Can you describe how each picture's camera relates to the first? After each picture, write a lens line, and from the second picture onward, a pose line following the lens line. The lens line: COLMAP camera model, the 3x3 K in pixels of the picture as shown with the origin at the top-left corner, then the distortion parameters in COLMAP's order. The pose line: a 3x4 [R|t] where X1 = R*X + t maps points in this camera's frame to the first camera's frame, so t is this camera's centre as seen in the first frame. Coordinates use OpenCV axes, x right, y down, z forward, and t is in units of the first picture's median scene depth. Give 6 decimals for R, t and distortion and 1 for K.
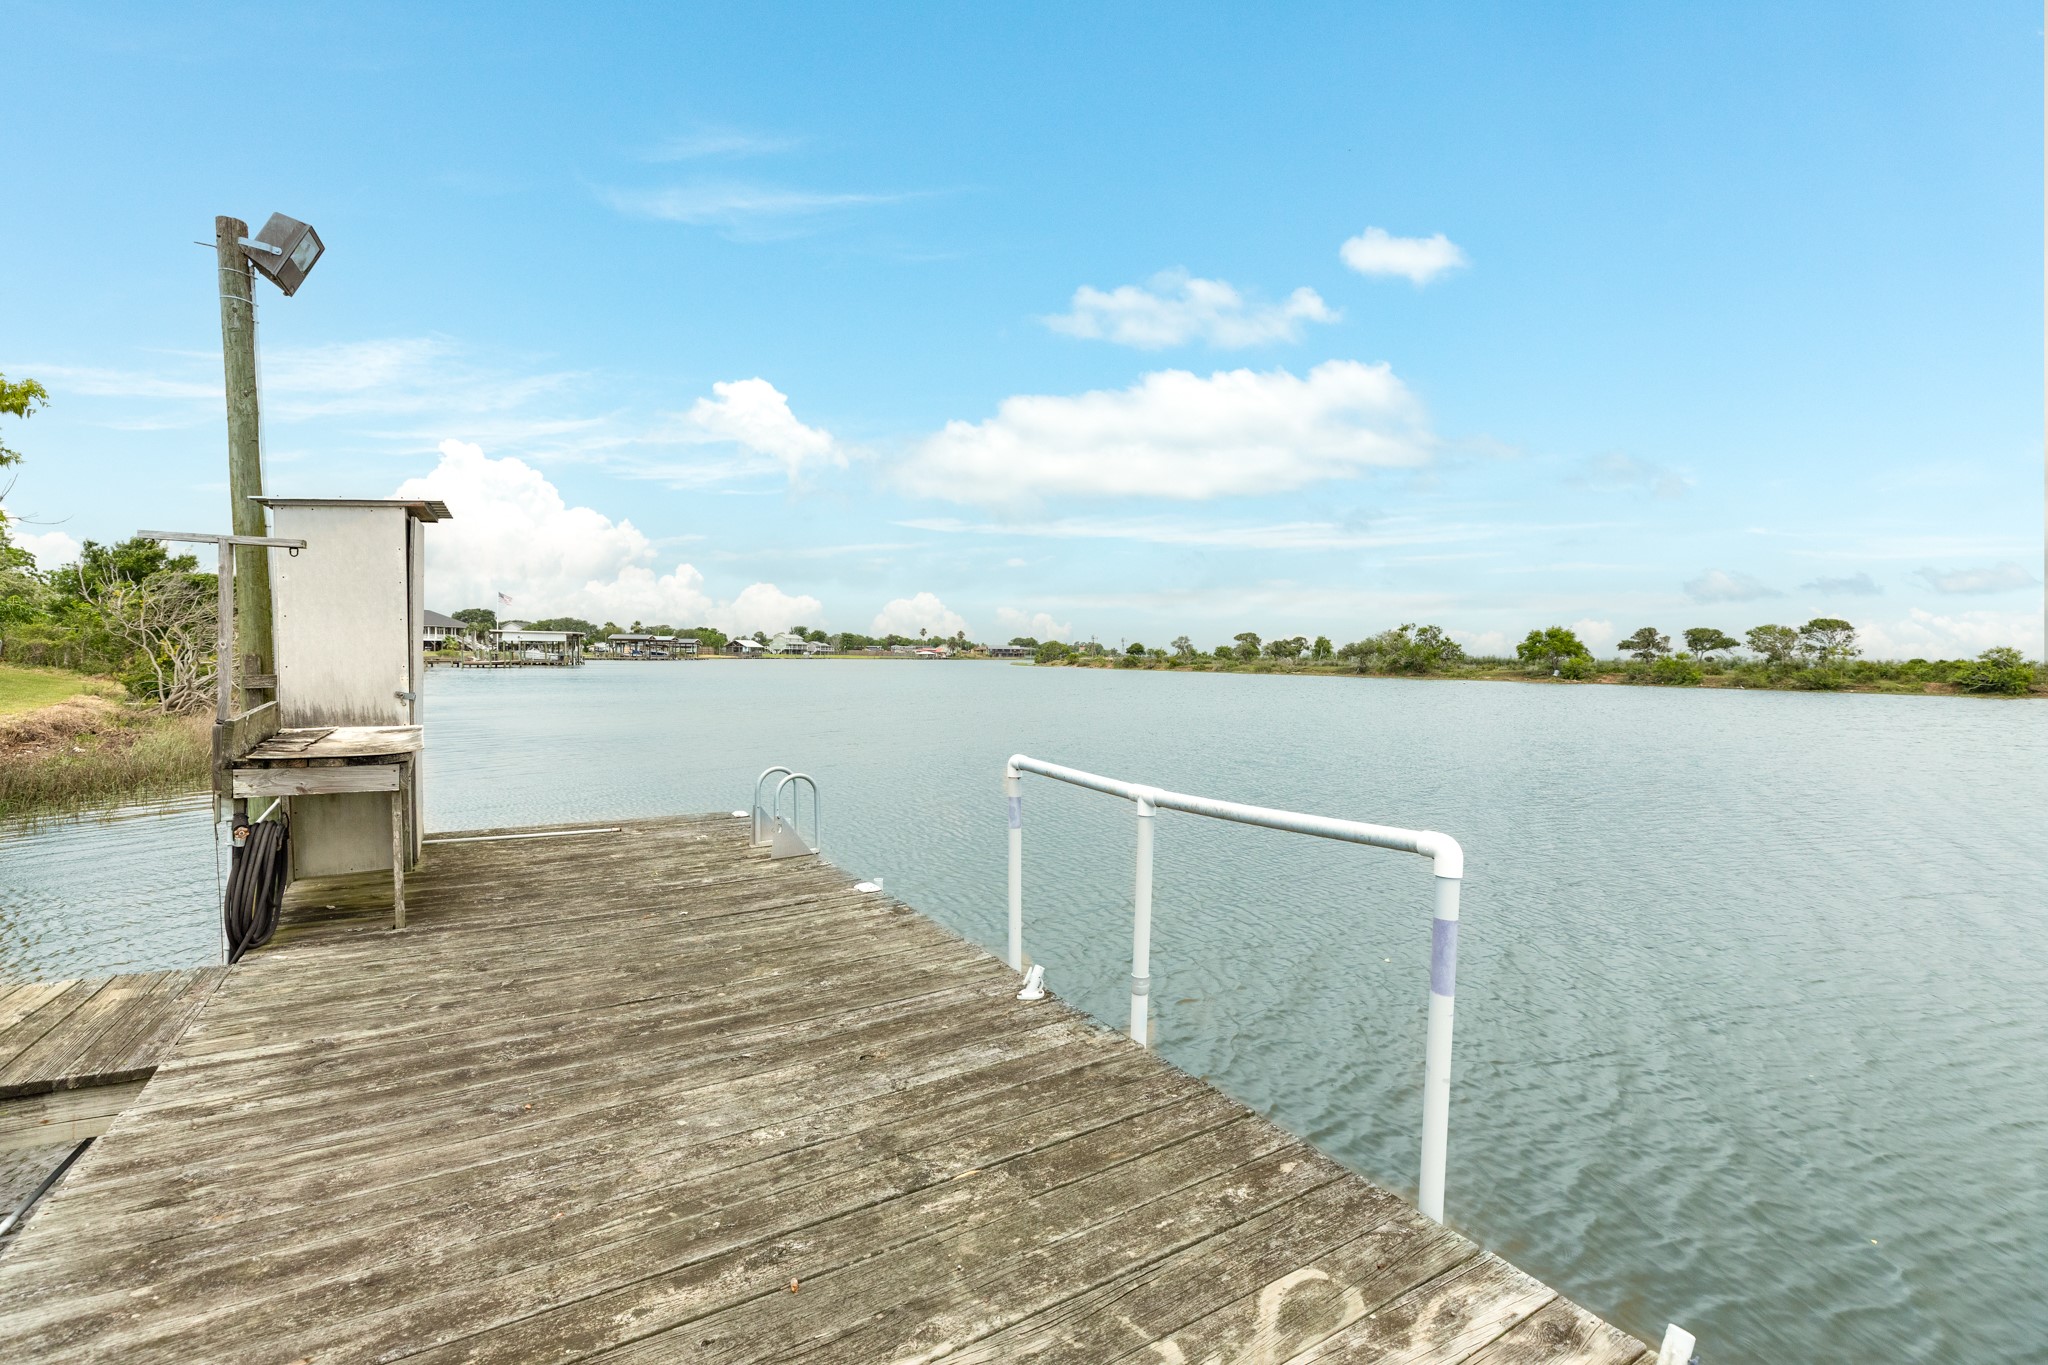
lens RADIAL K [[1029.7, 0, 1019.2], [0, 1029.7, 685.7], [0, 0, 1]] dist [-0.001311, -0.000283]
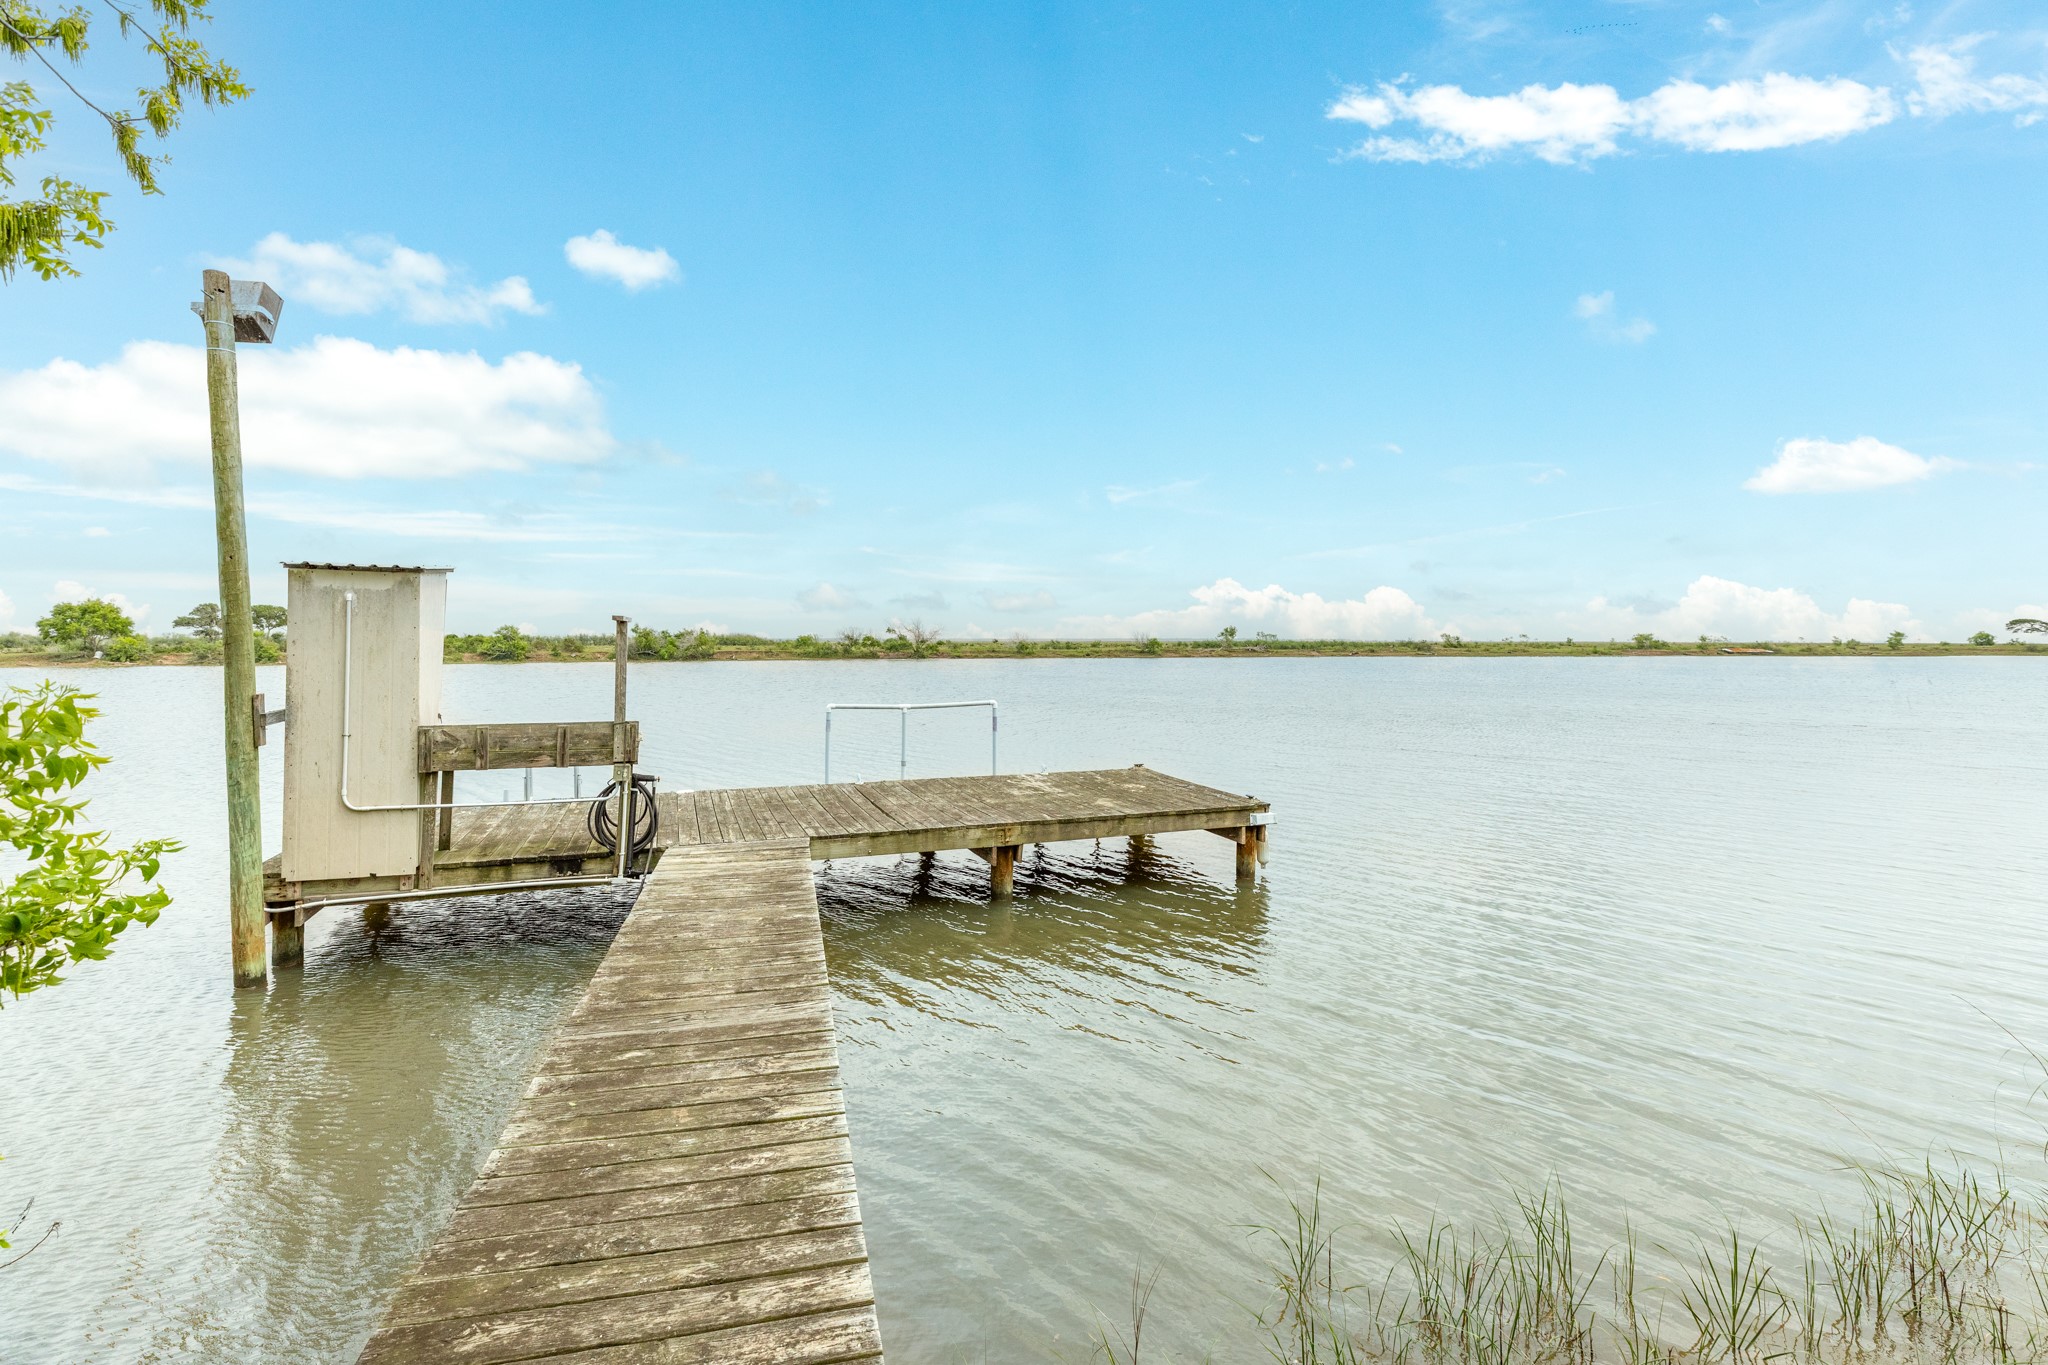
lens RADIAL K [[944.0, 0, 1018.2], [0, 944.0, 684.6], [0, 0, 1]] dist [-0.004778, 0.000612]
pose [[0.910465, 0.012891, 0.413385, 0.356839], [-0.008887, 0.999893, -0.011607, 0.005643], [-0.413490, 0.006894, 0.910483, -0.002700]]
